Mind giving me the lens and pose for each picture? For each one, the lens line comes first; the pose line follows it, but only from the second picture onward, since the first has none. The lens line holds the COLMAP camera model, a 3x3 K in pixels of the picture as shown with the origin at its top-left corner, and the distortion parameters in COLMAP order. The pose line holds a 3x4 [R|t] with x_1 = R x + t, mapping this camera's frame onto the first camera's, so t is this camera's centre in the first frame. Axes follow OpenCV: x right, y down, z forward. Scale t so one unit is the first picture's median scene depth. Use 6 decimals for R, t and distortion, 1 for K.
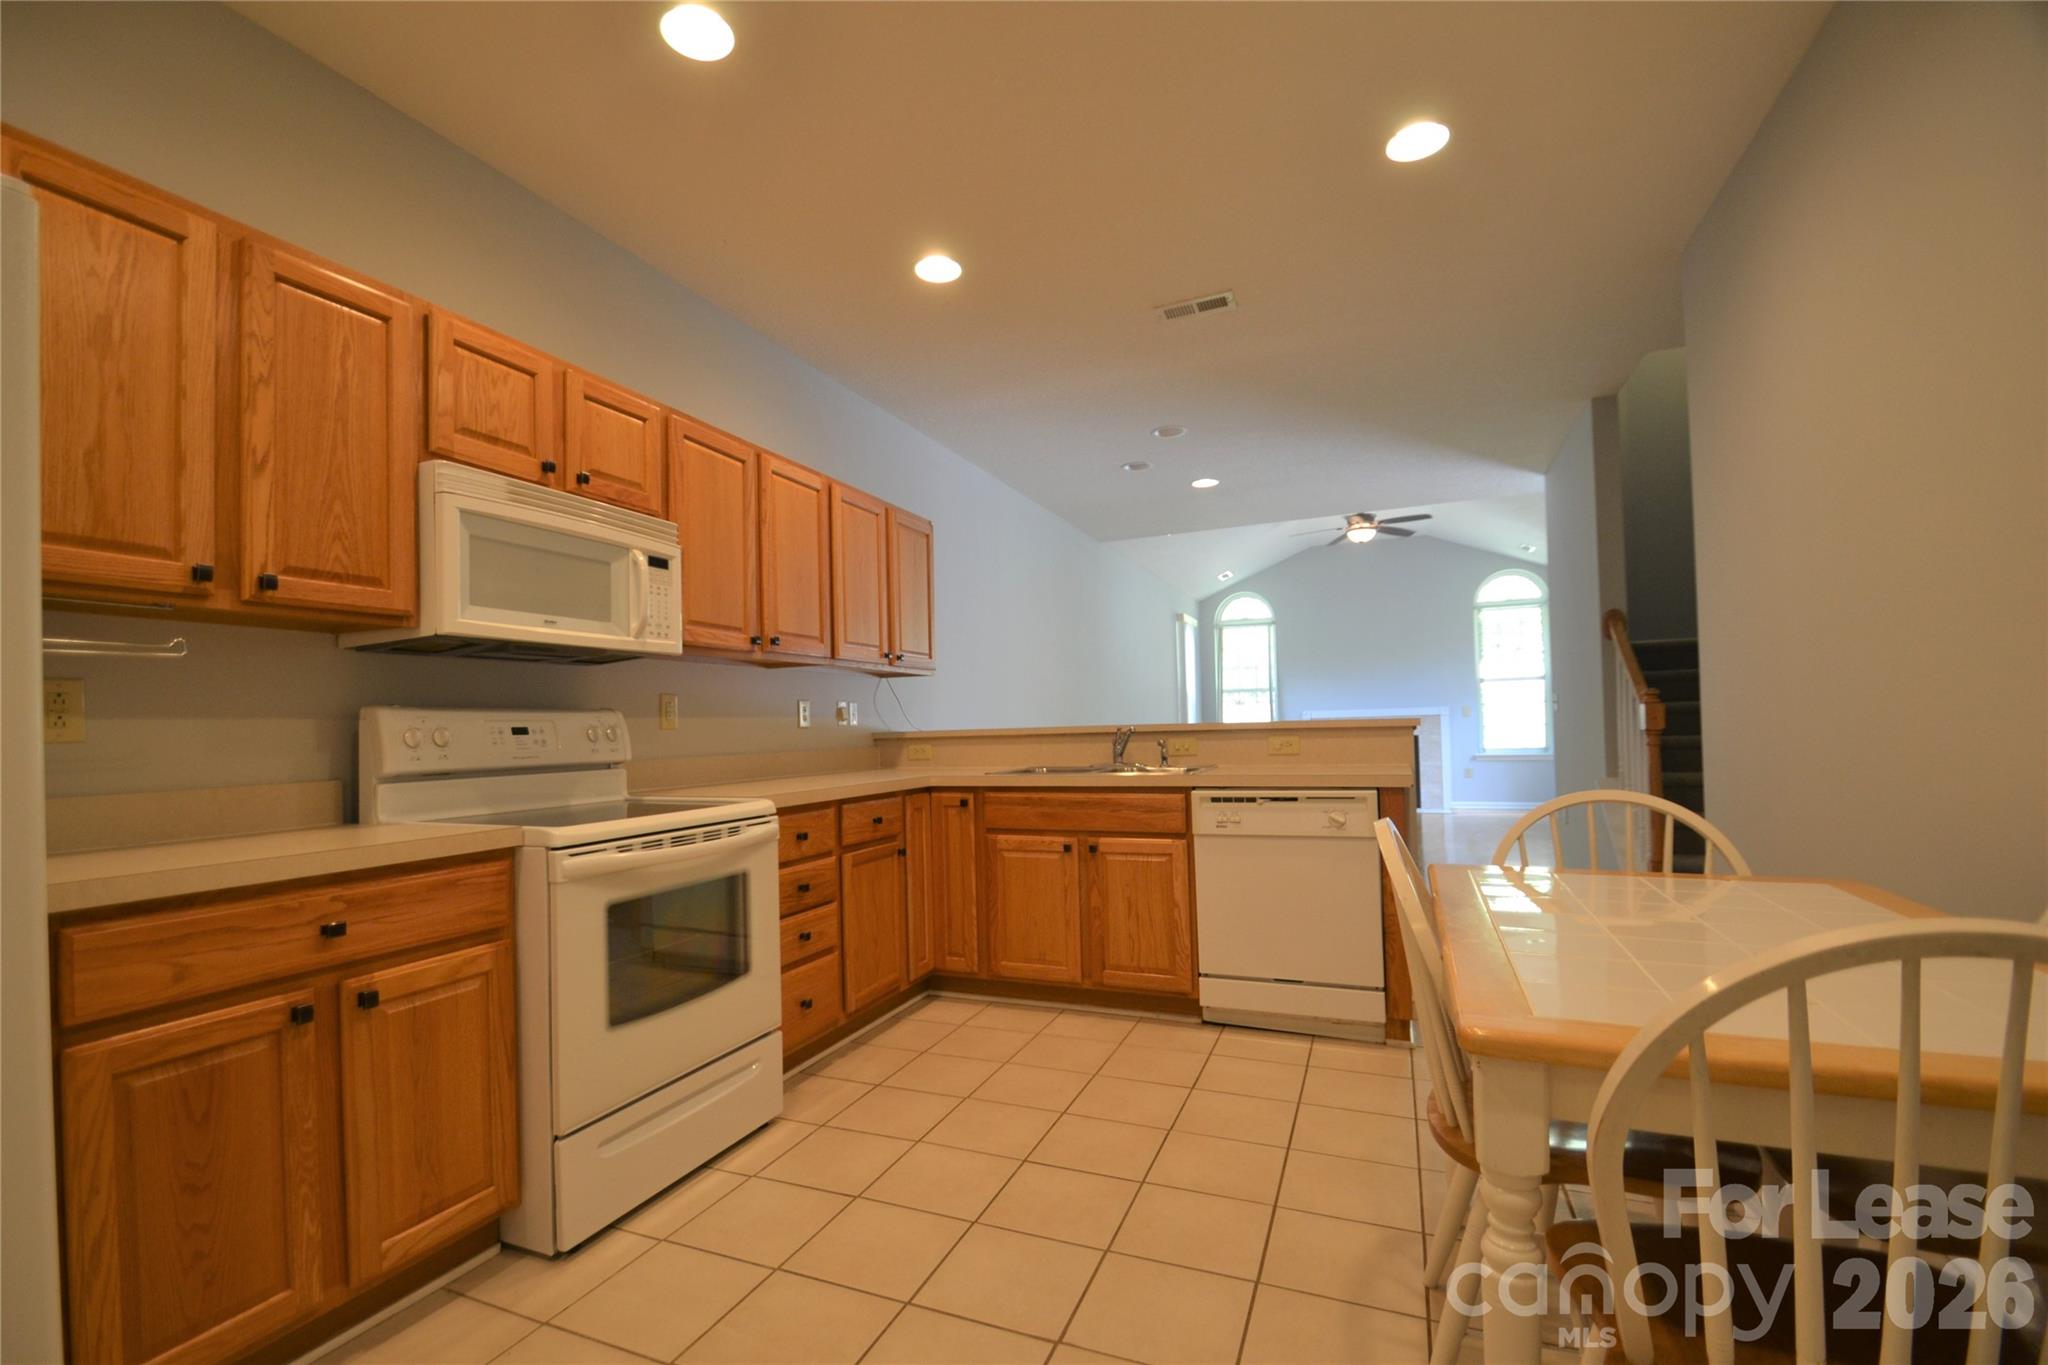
lens RADIAL K [[903.6, 0, 977.5], [0, 903.6, 713.0], [0, 0, 1]] dist [0.003714, 0.000575]
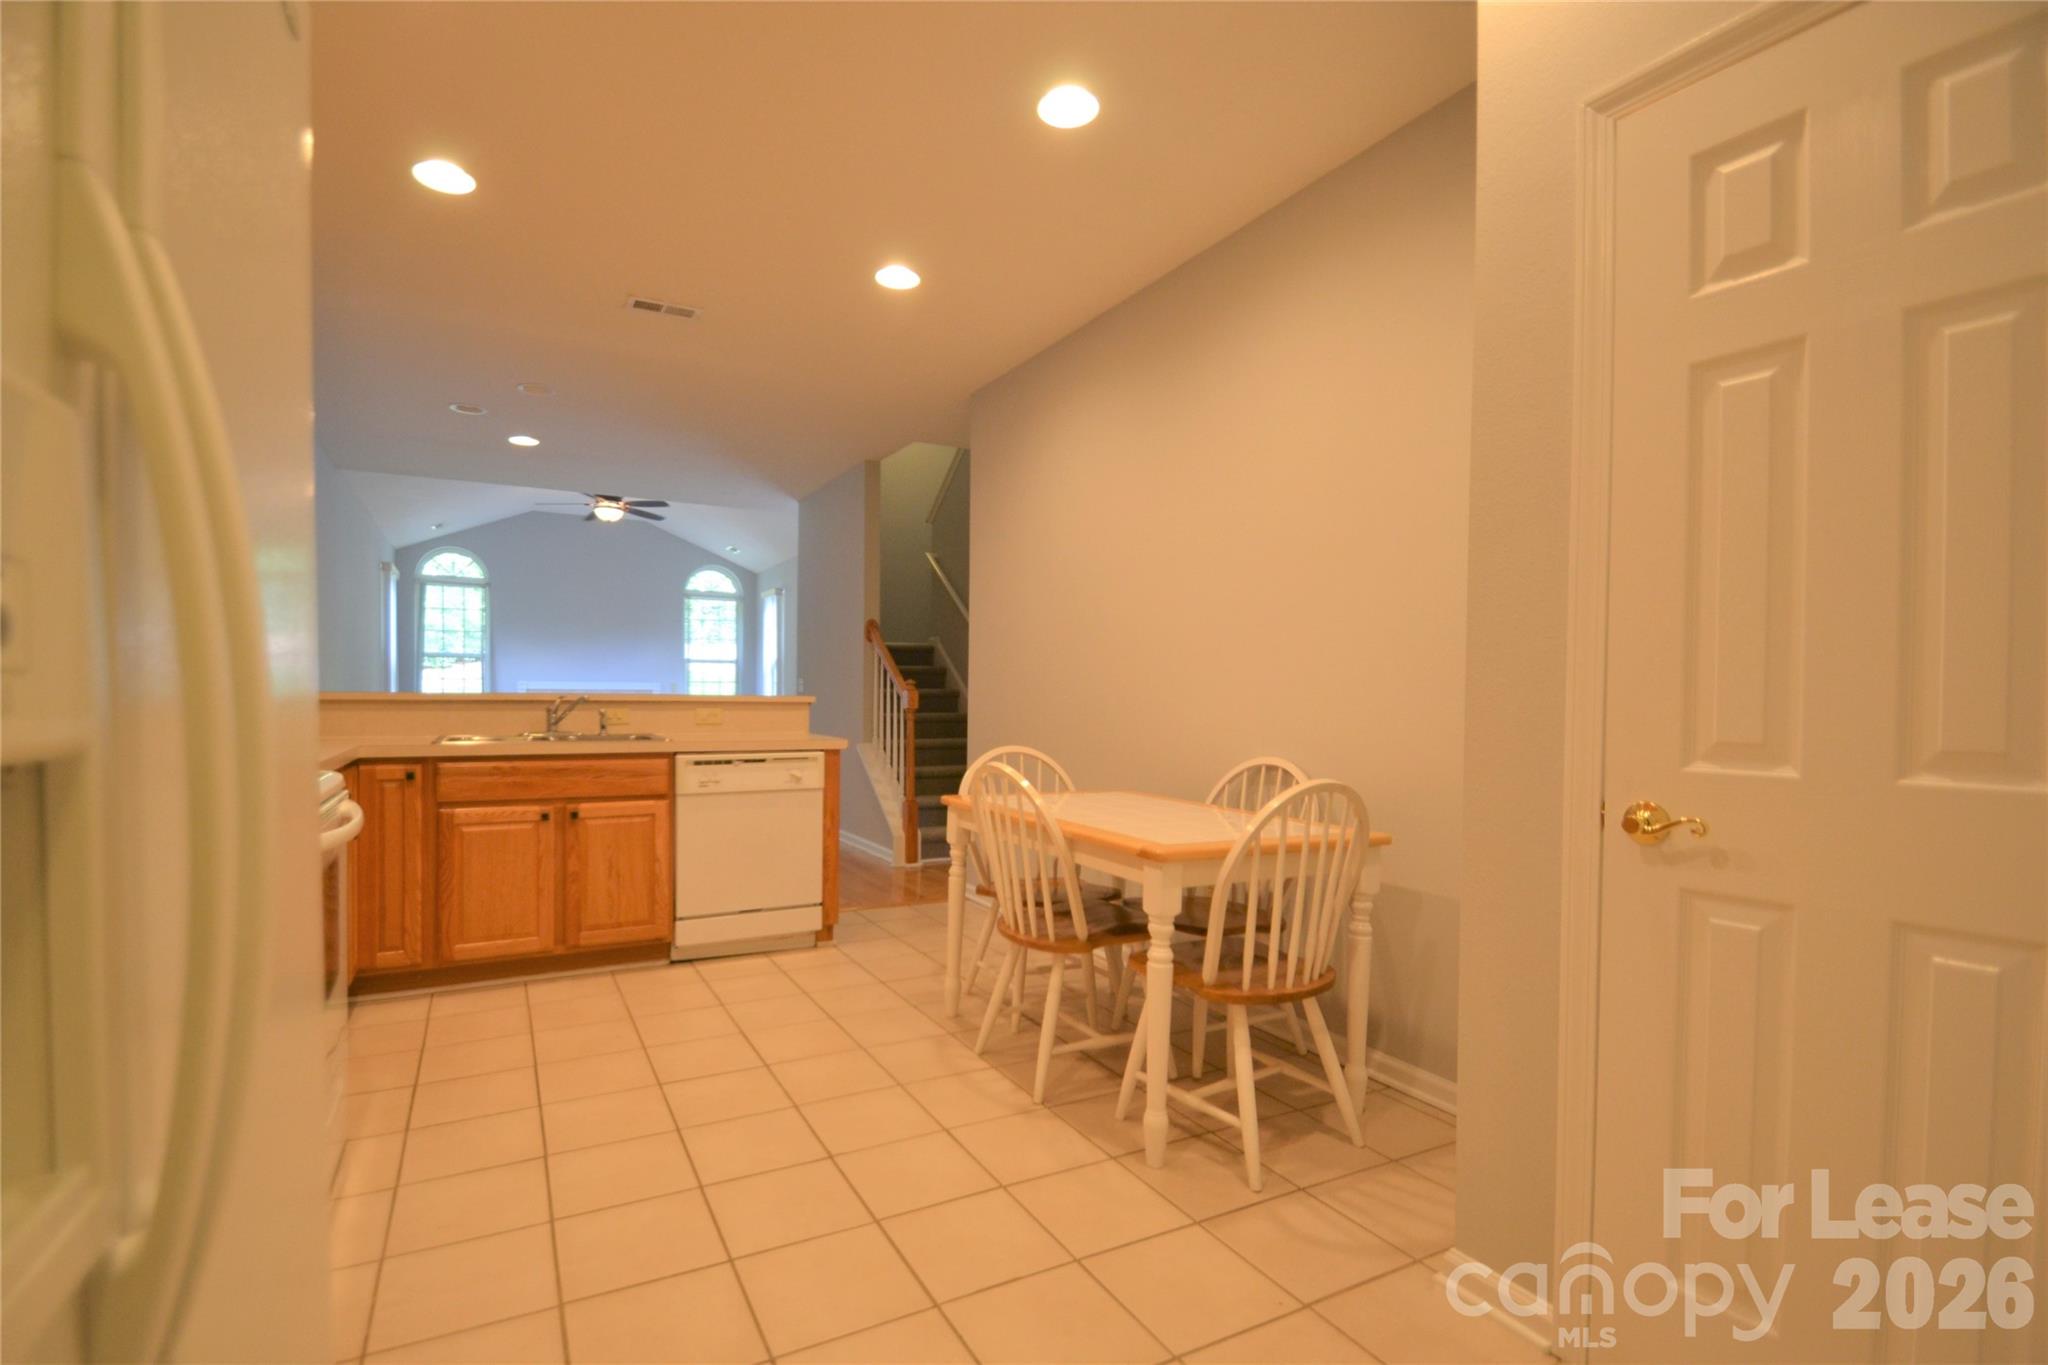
lens RADIAL K [[936.1, 0, 978.6], [0, 936.1, 712.7], [0, 0, 1]] dist [0.023477, -0.021991]
pose [[0.622850, 0.017419, 0.782147, -0.426767], [-0.039783, 0.999164, 0.009428, 0.007220], [-0.781329, -0.036988, 0.623022, -0.009885]]
